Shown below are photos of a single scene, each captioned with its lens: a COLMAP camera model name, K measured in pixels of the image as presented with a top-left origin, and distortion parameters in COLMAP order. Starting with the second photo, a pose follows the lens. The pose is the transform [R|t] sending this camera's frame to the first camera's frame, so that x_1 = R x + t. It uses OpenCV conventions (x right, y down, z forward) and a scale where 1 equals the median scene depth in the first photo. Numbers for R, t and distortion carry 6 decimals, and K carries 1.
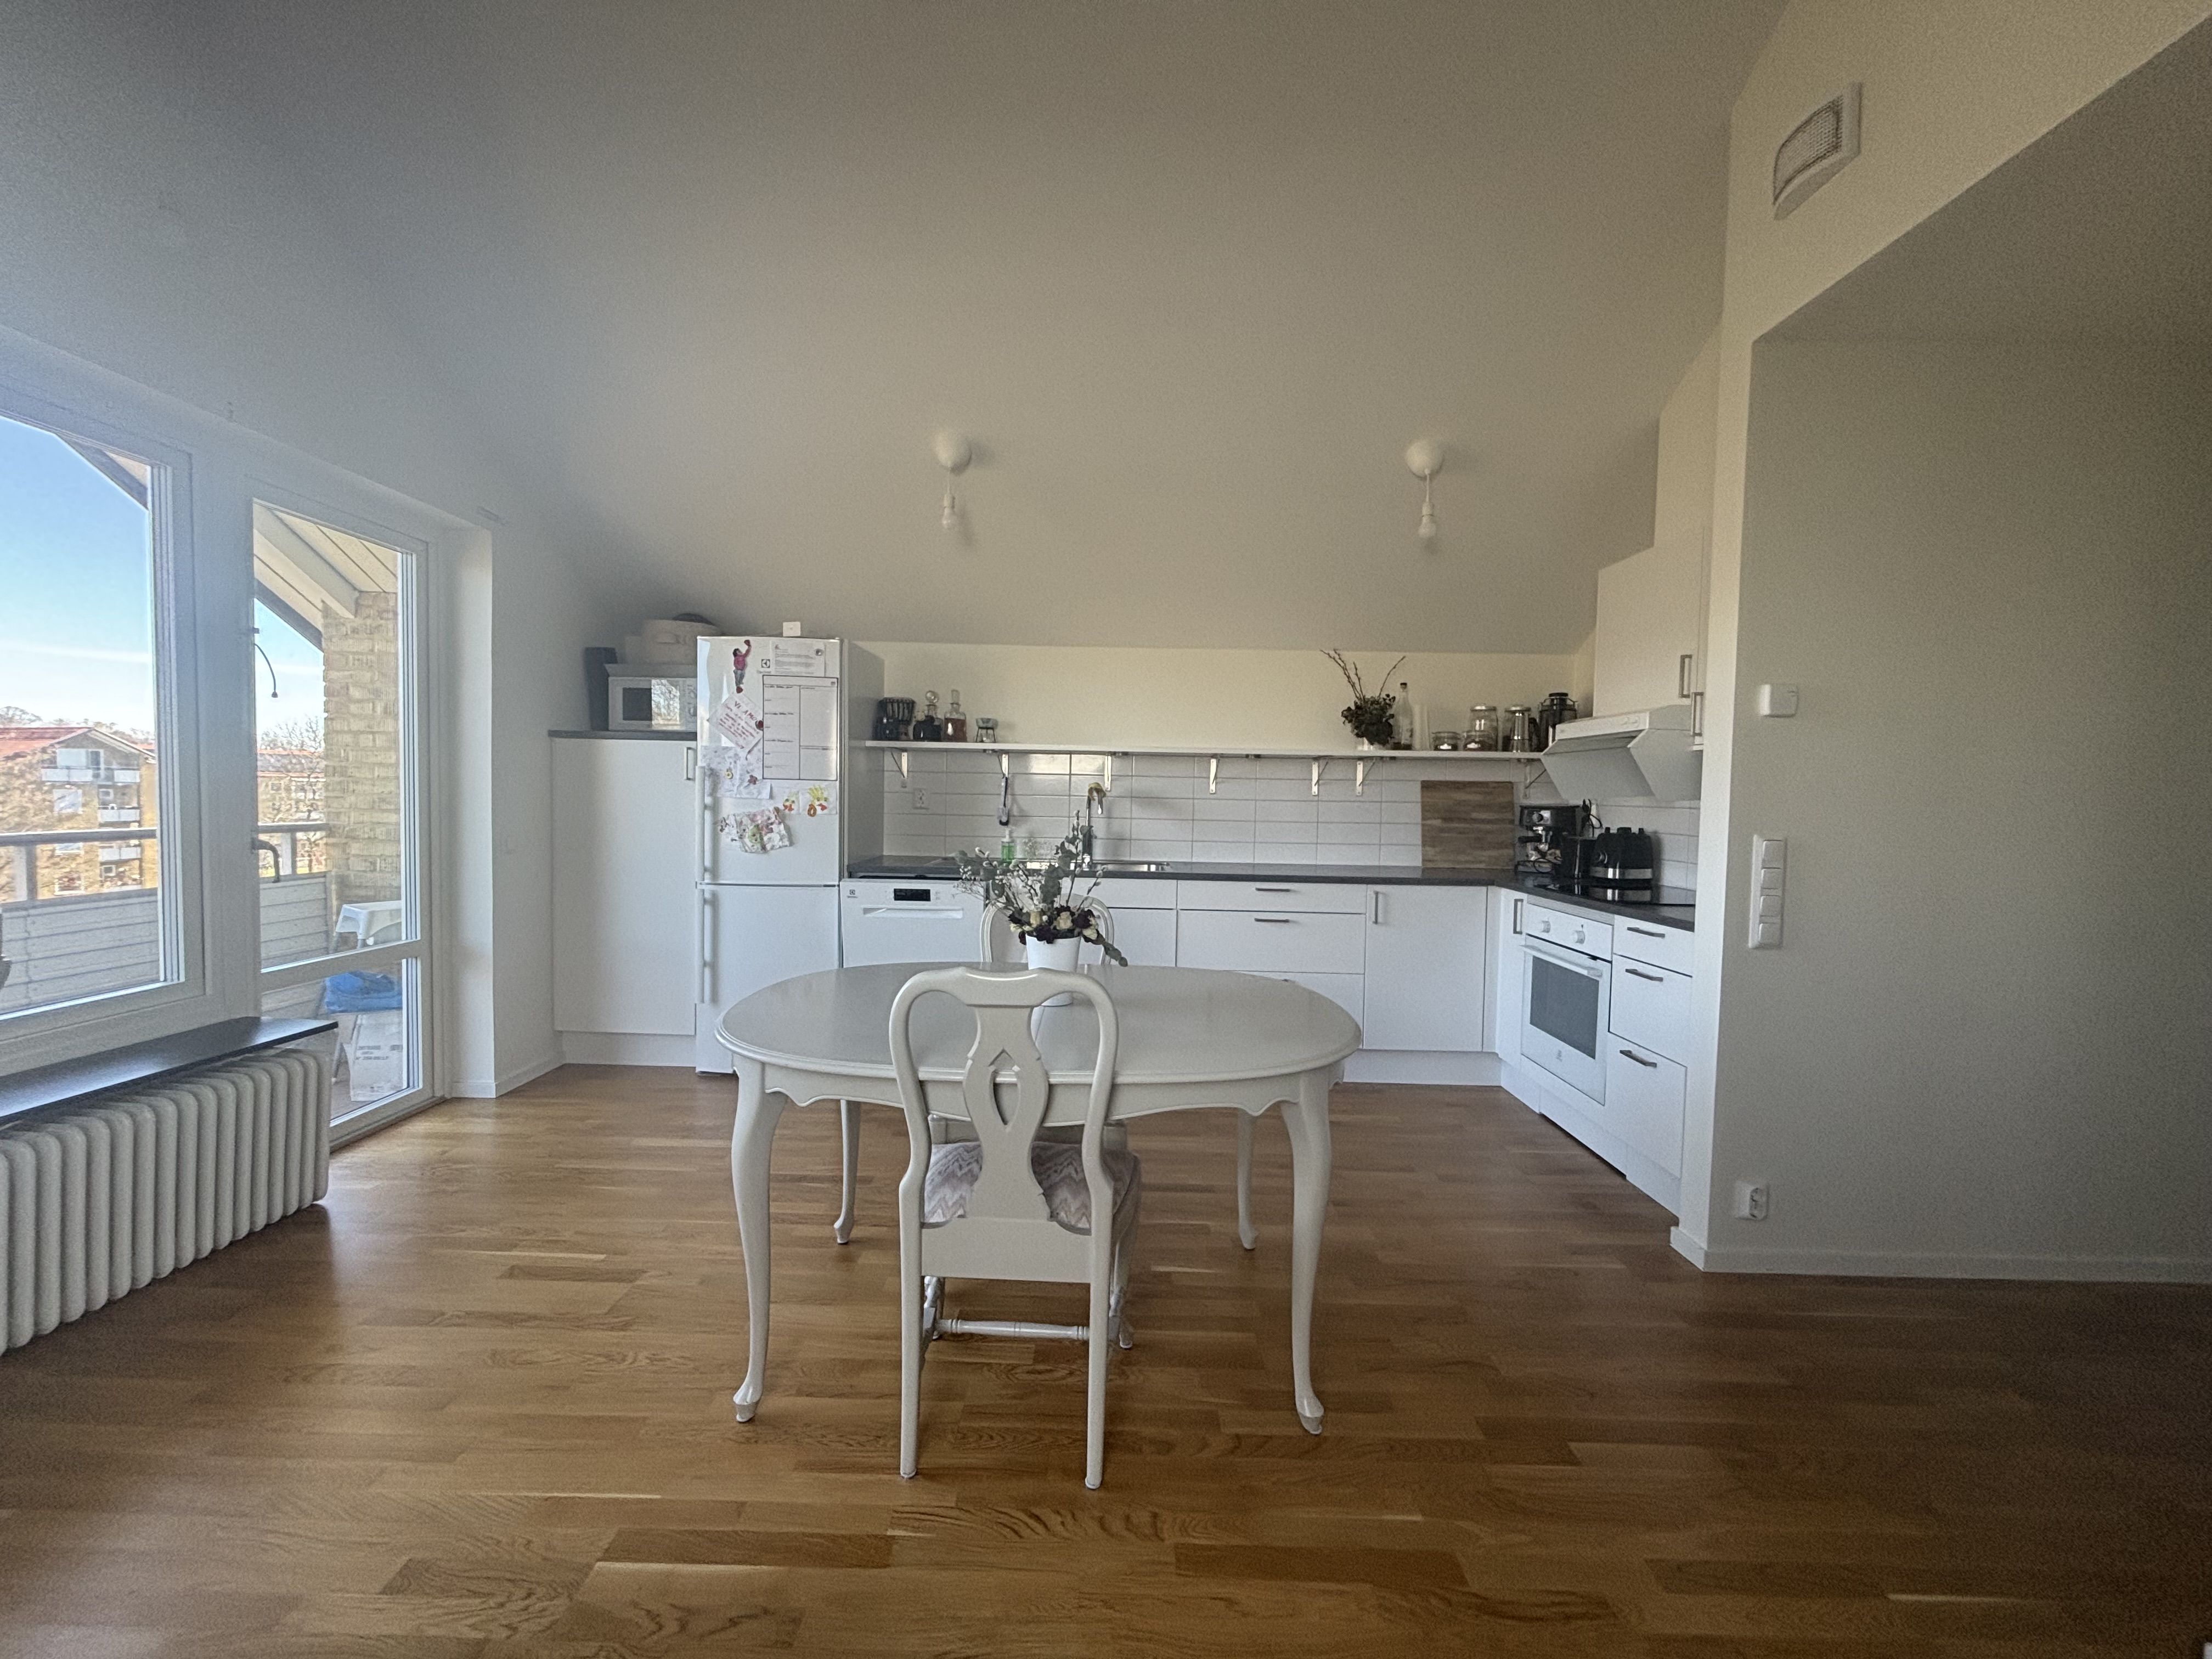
lens RADIAL K [[892.7, 0, 1109.2], [0, 892.7, 820.2], [0, 0, 1]] dist [0.002631, 0.000034]
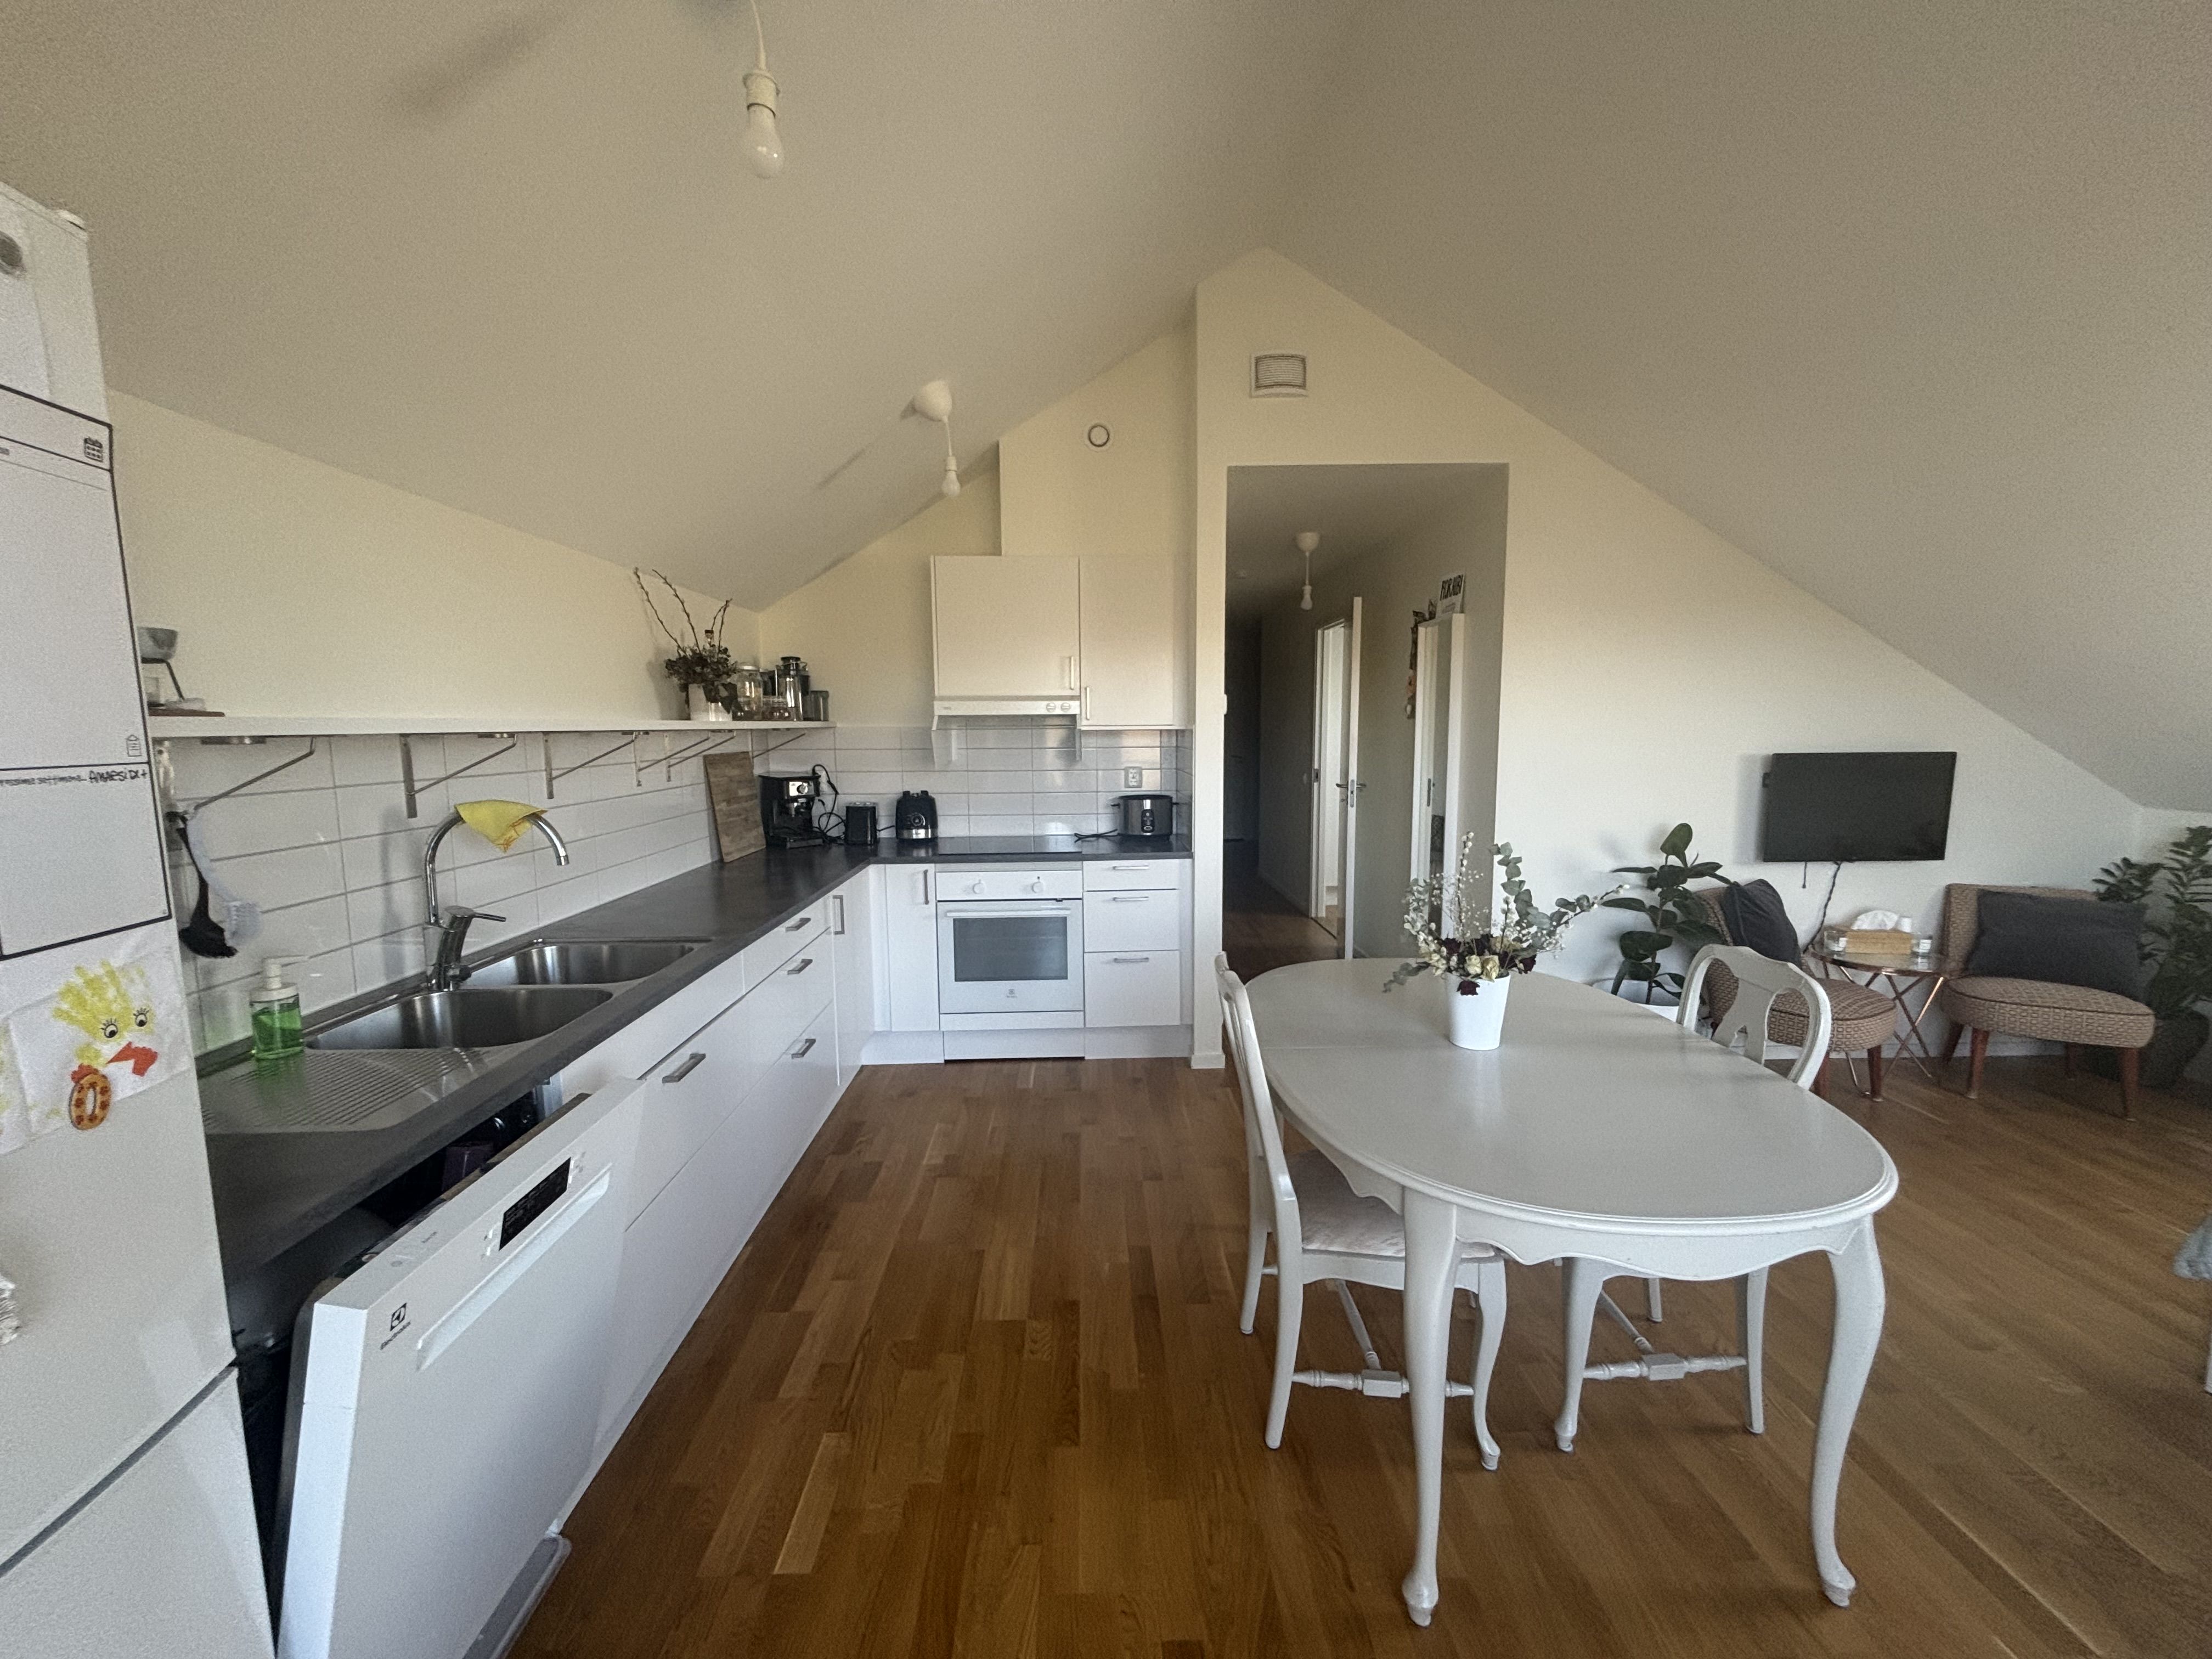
lens RADIAL K [[892.7, 0, 1111.5], [0, 892.7, 821.0], [0, 0, 1]] dist [0.002631, 0.000034]
pose [[-0.039914, -0.126374, 0.991179, -0.560667], [0.041837, 0.990888, 0.128022, -0.091103], [-0.998327, 0.046578, -0.034264, 0.833148]]
